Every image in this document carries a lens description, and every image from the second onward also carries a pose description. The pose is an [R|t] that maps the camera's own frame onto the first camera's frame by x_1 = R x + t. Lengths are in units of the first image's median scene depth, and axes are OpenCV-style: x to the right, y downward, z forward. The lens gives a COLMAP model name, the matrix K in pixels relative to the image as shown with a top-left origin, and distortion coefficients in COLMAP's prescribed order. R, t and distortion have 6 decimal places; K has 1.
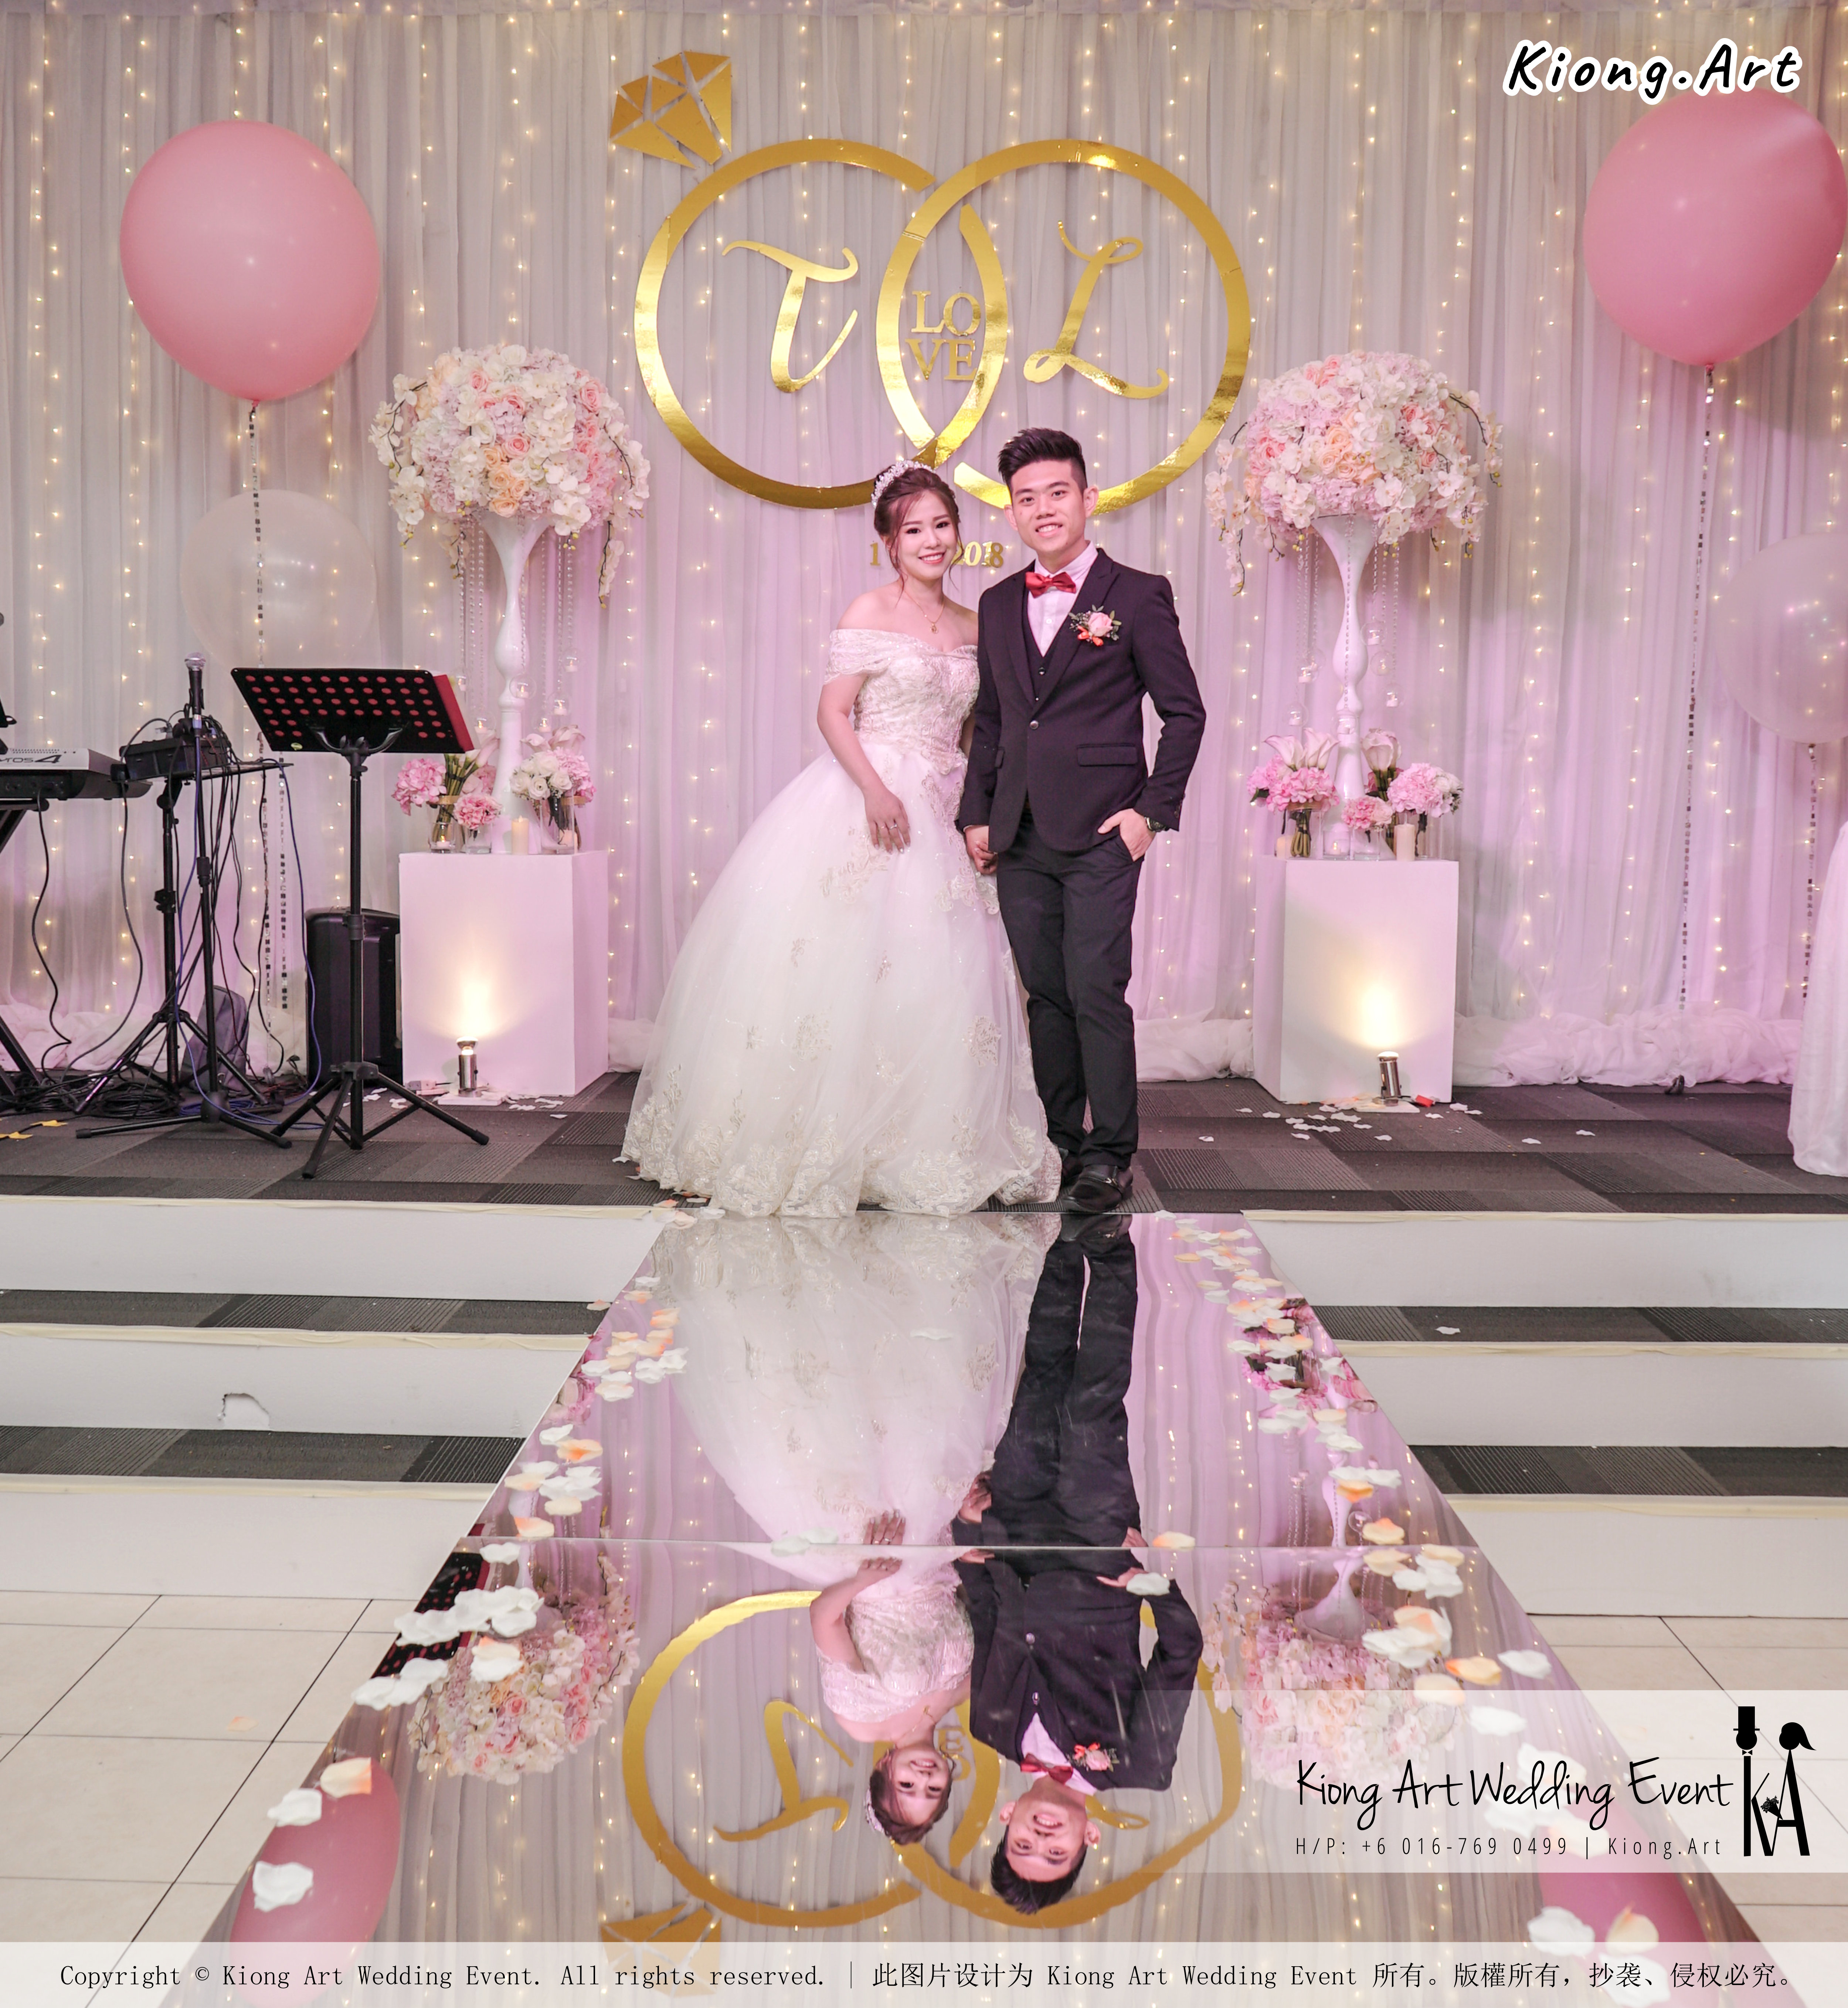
lens RADIAL K [[1984.2, 0, 932.5], [0, 1984.2, 957.5], [0, 0, 1]] dist [-0.008129, 0.009070]
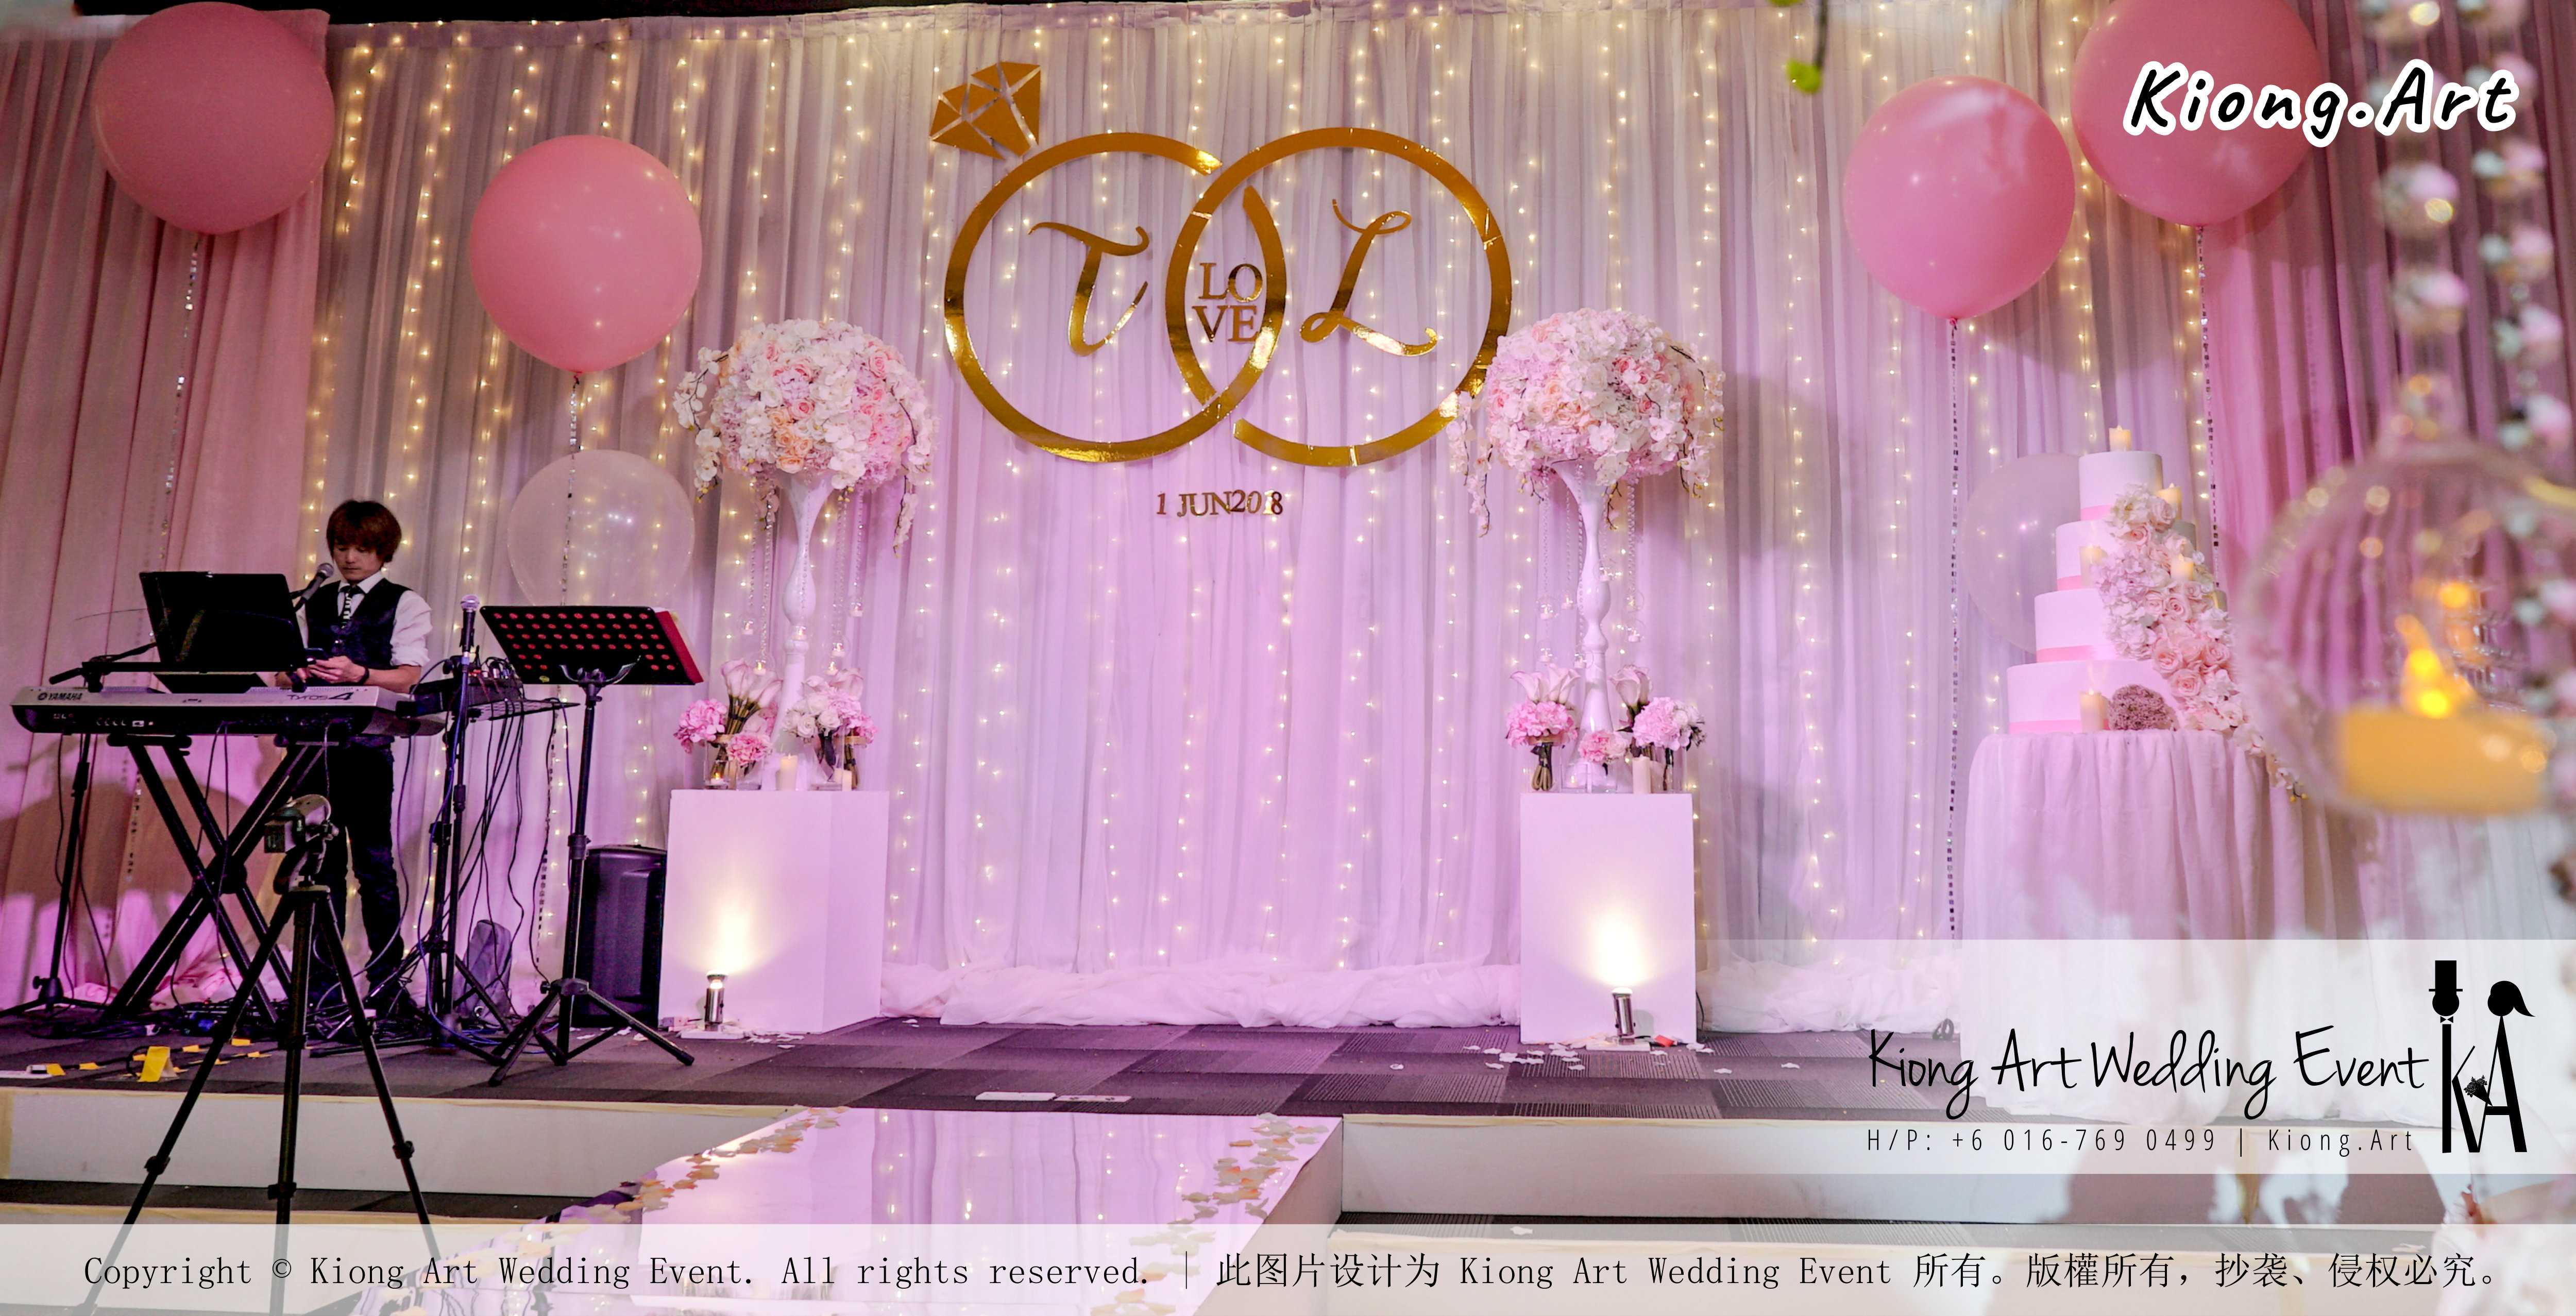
lens RADIAL K [[2261.3, 0, 1387.4], [0, 2261.3, 342.6], [0, 0, 1]] dist [-0.041827, 0.063670]
pose [[0.997337, -0.019034, -0.070404, 0.191017], [-0.001003, 0.961670, -0.274208, 0.044601], [0.072925, 0.273549, 0.959090, -0.168262]]
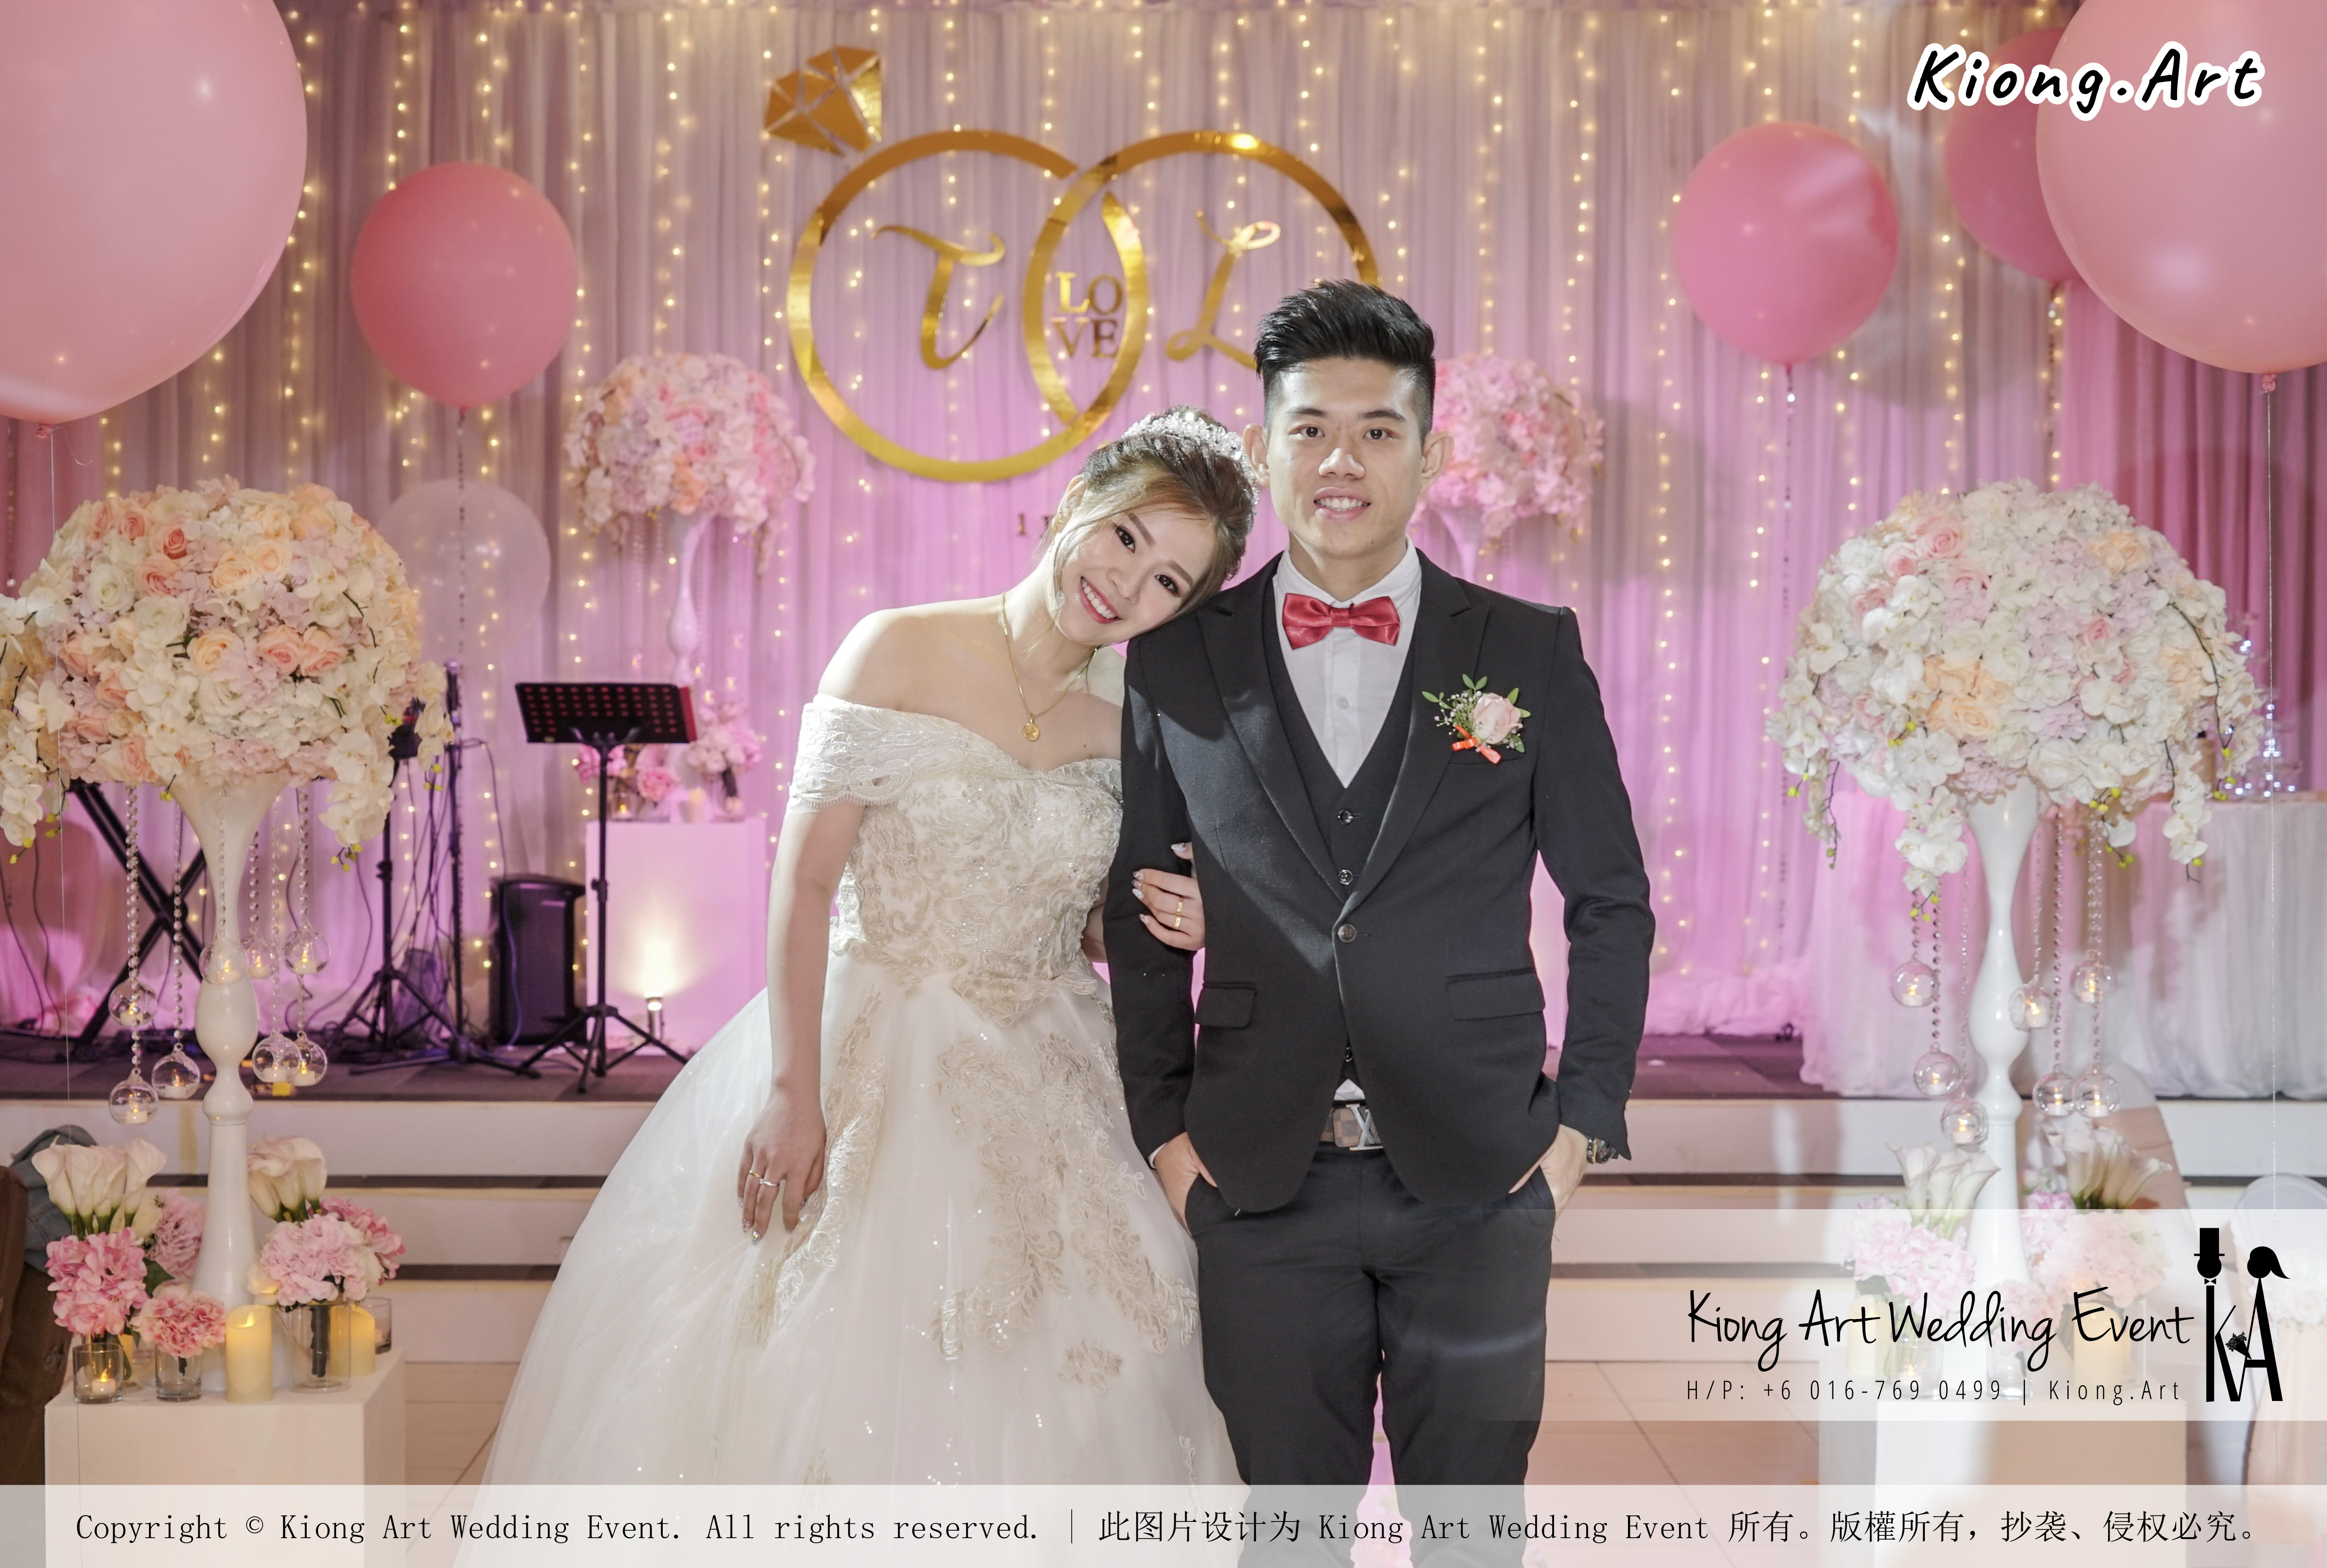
lens RADIAL K [[4030.7, 0, 1163.5], [0, 4030.7, 784.0], [0, 0, 1]] dist [-0.020660, -0.030161]
pose [[0.999724, -0.008431, 0.021932, -0.003367], [0.009430, 0.998903, -0.045878, 0.028822], [-0.021521, 0.046072, 0.998706, -1.173258]]
